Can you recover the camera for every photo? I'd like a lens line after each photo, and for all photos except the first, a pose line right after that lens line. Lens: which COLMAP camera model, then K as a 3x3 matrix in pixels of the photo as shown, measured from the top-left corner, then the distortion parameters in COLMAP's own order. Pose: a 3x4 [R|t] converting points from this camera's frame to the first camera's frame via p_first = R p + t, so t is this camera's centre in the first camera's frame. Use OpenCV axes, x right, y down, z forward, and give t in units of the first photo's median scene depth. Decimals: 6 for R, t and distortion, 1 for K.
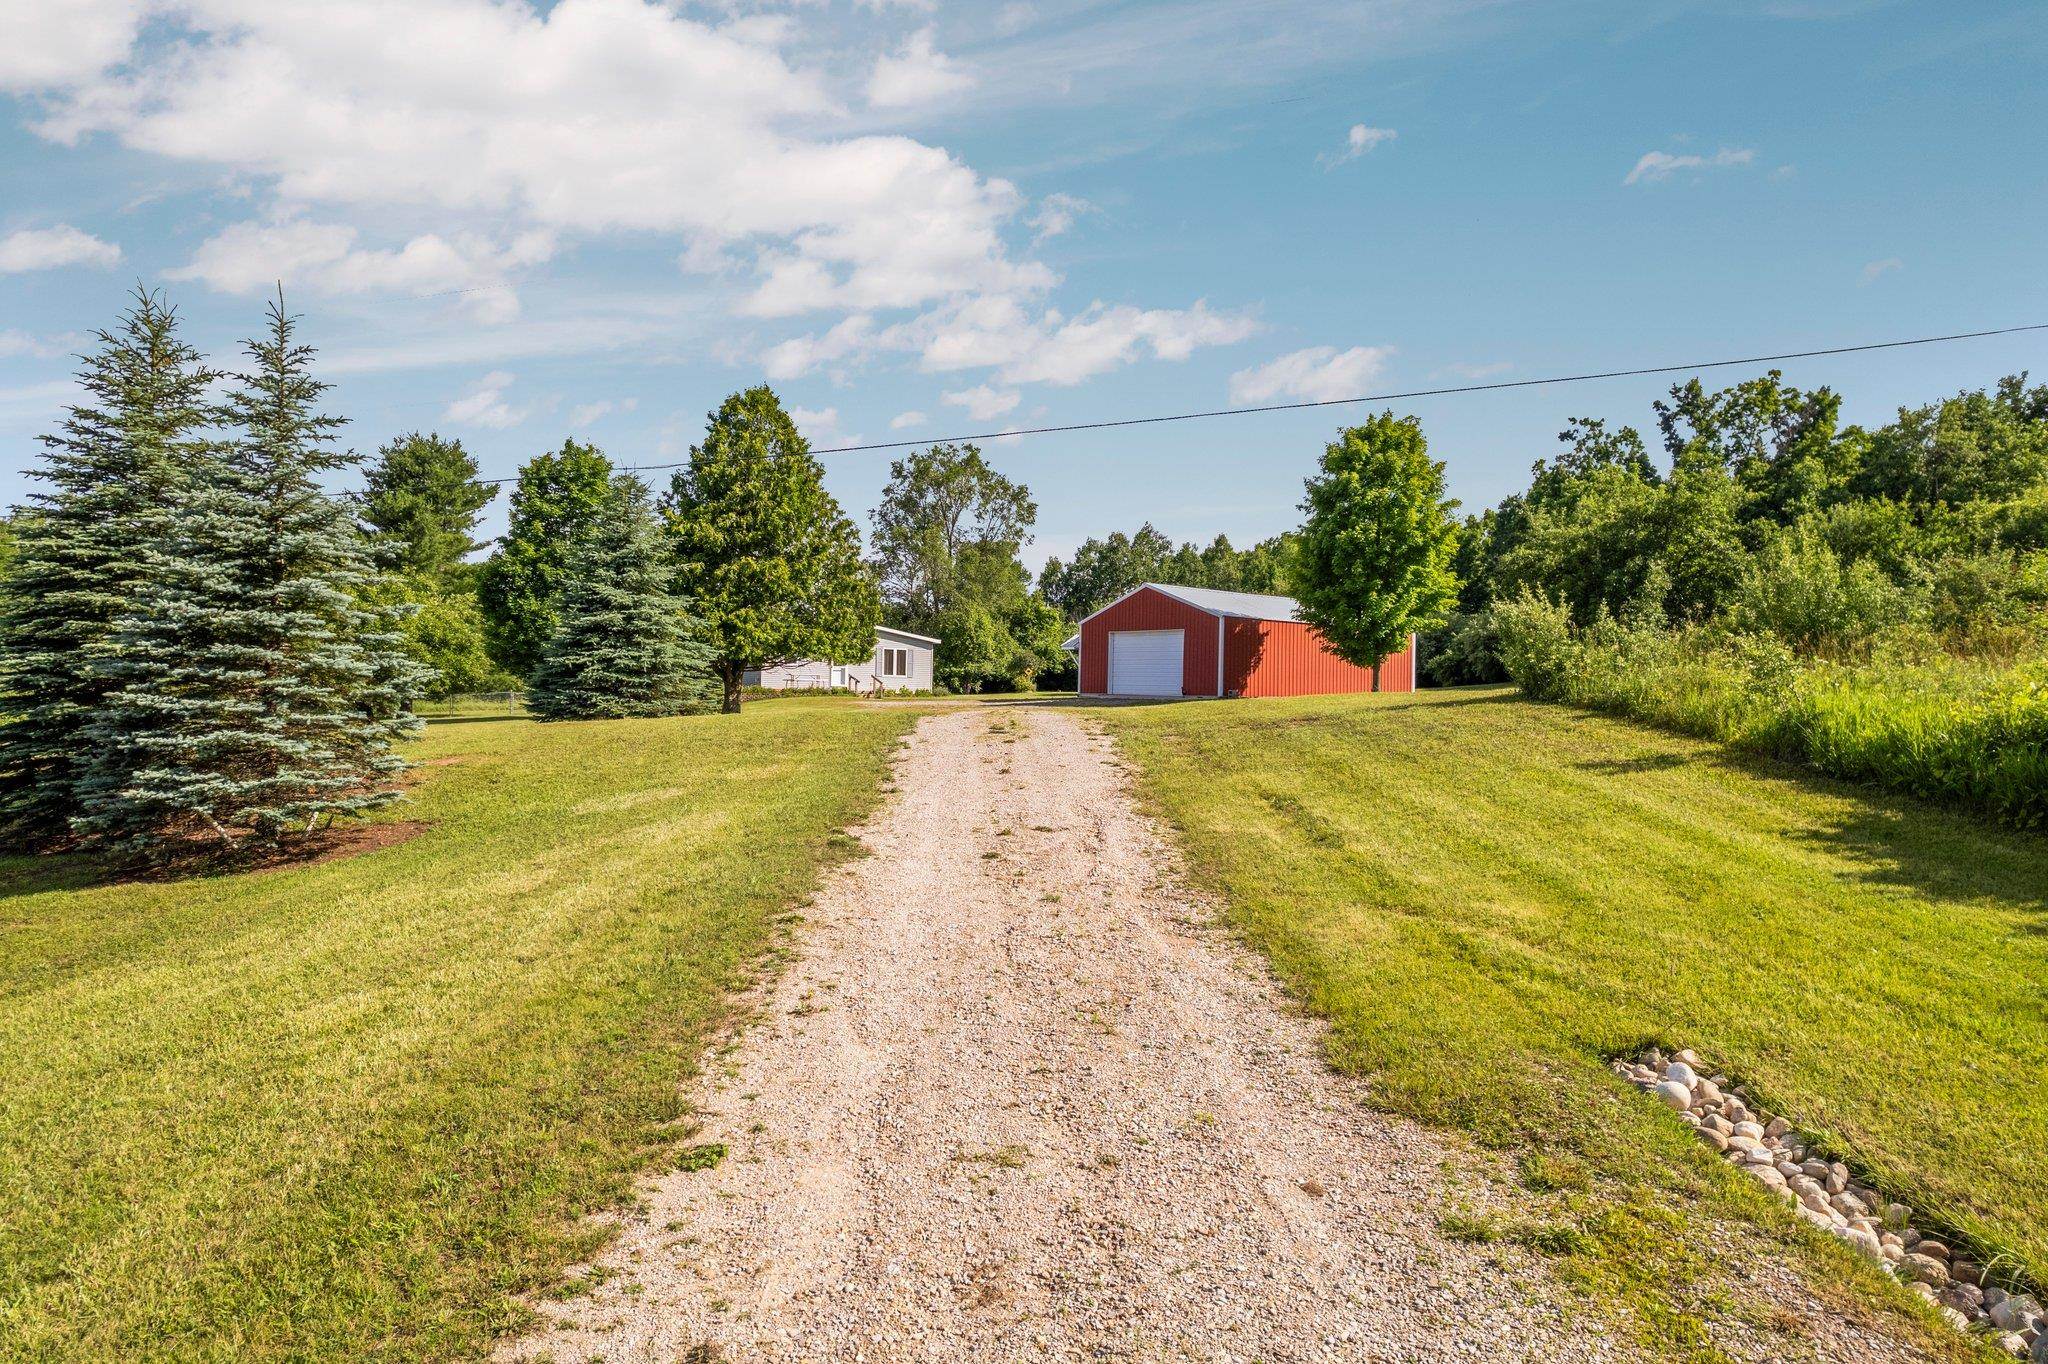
lens RADIAL K [[1312.2, 0, 1031.2], [0, 1312.2, 692.4], [0, 0, 1]] dist [-0.070412, 0.061986]
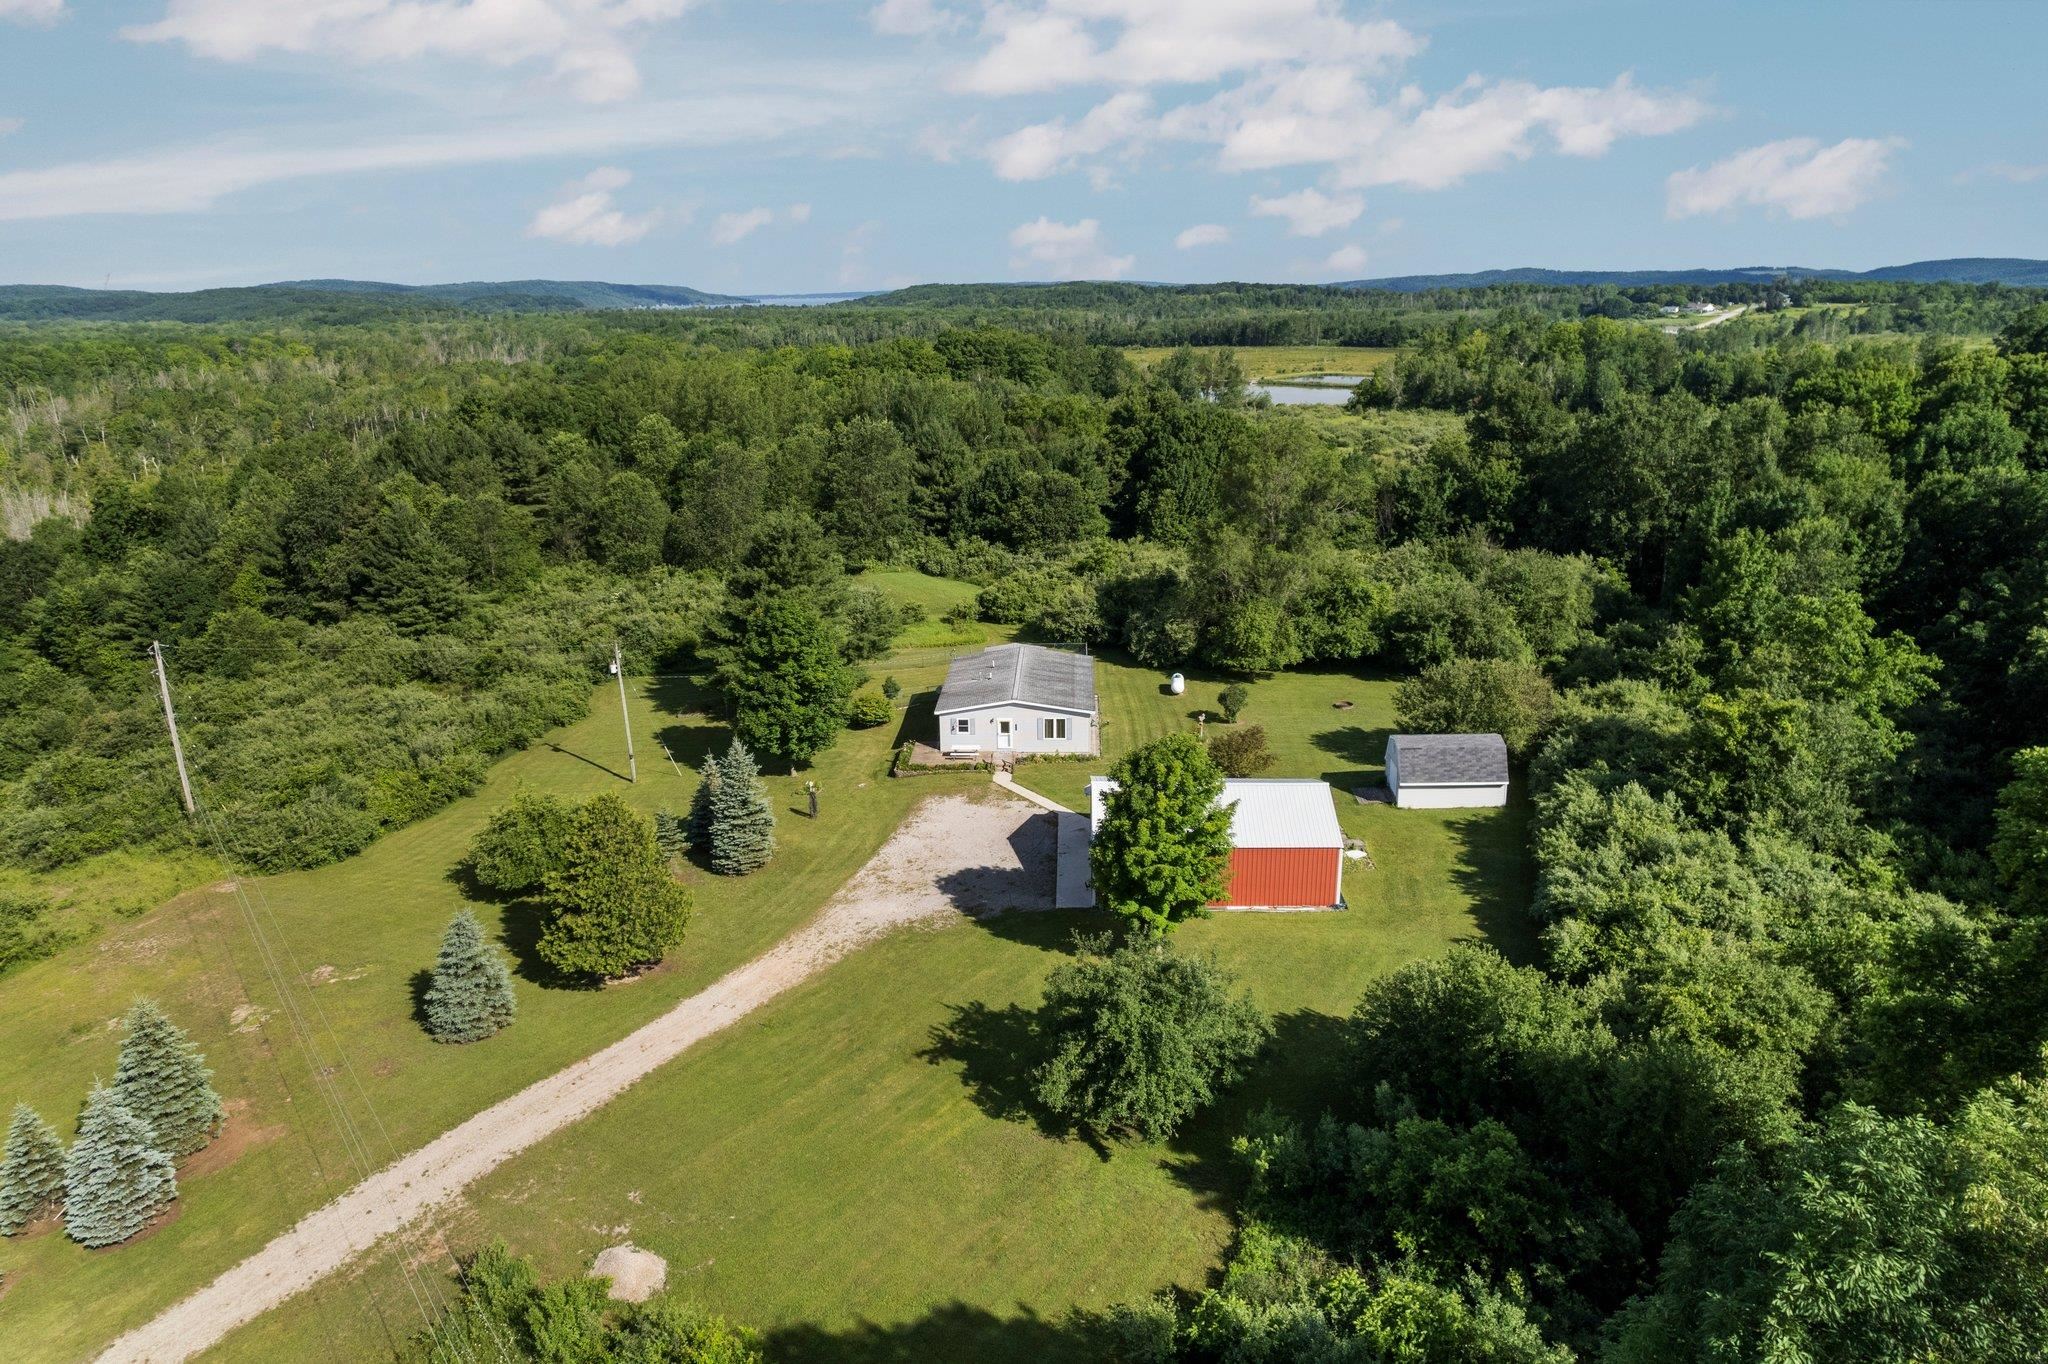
lens RADIAL K [[1312.2, 0, 1031.2], [0, 1312.2, 692.4], [0, 0, 1]] dist [-0.070412, 0.061986]
pose [[0.792230, 0.161161, -0.588557, 0.454196], [0.028464, 0.953685, 0.299456, -0.321697], [0.609558, -0.253991, 0.750951, 0.042095]]
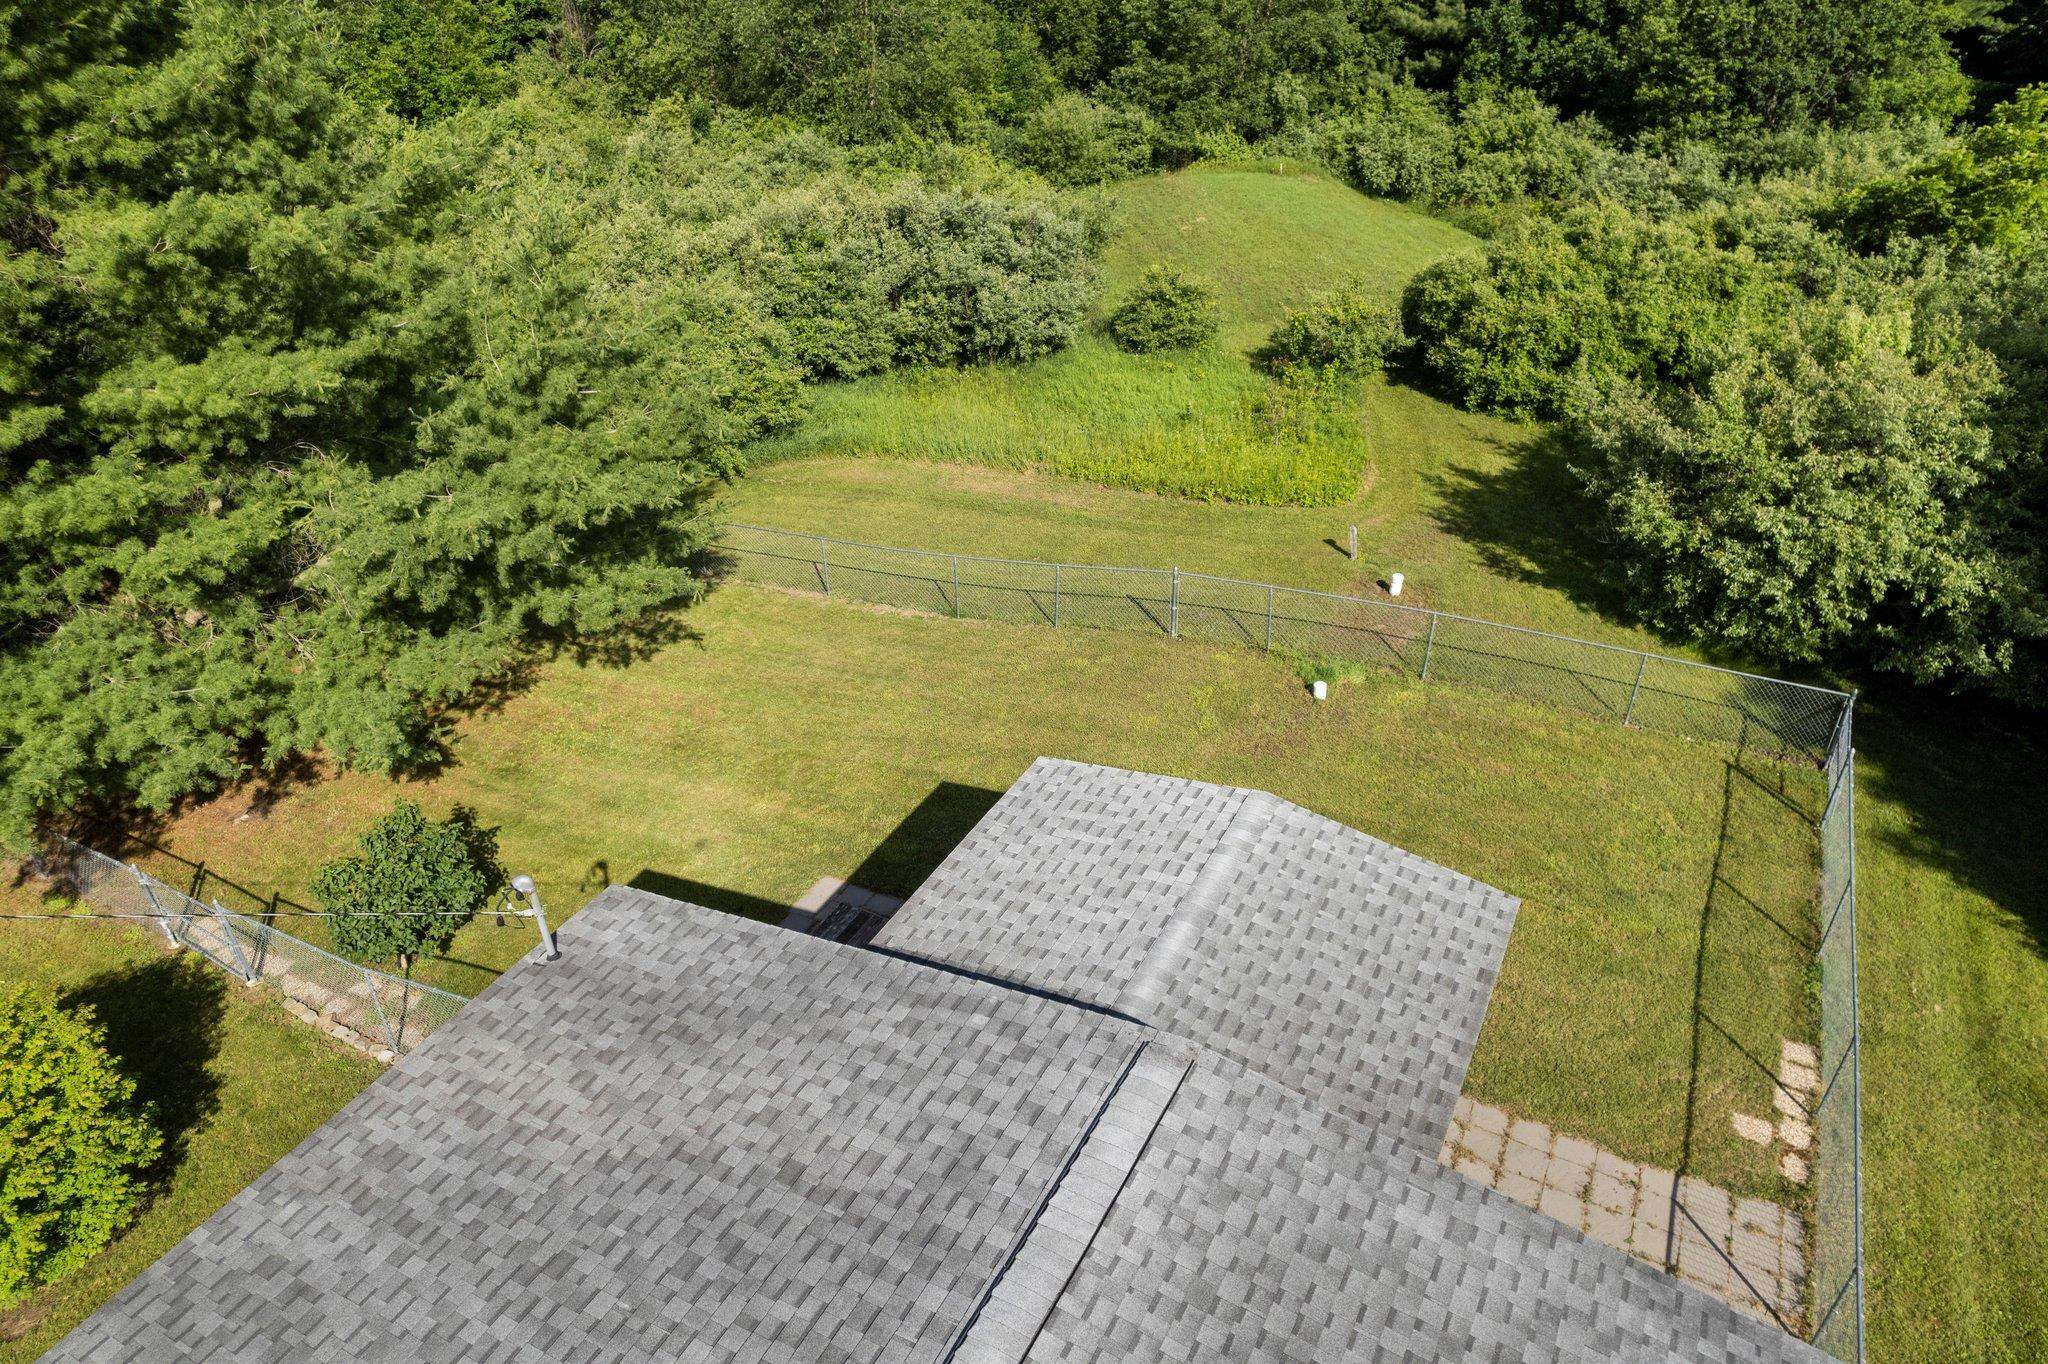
lens RADIAL K [[1312.2, 0, 1031.2], [0, 1312.2, 692.4], [0, 0, 1]] dist [-0.070412, 0.061986]
pose [[0.436511, 0.476429, -0.763199, -0.130279], [0.025951, 0.841263, 0.540003, -0.110027], [0.899324, -0.255523, 0.354857, 0.812165]]
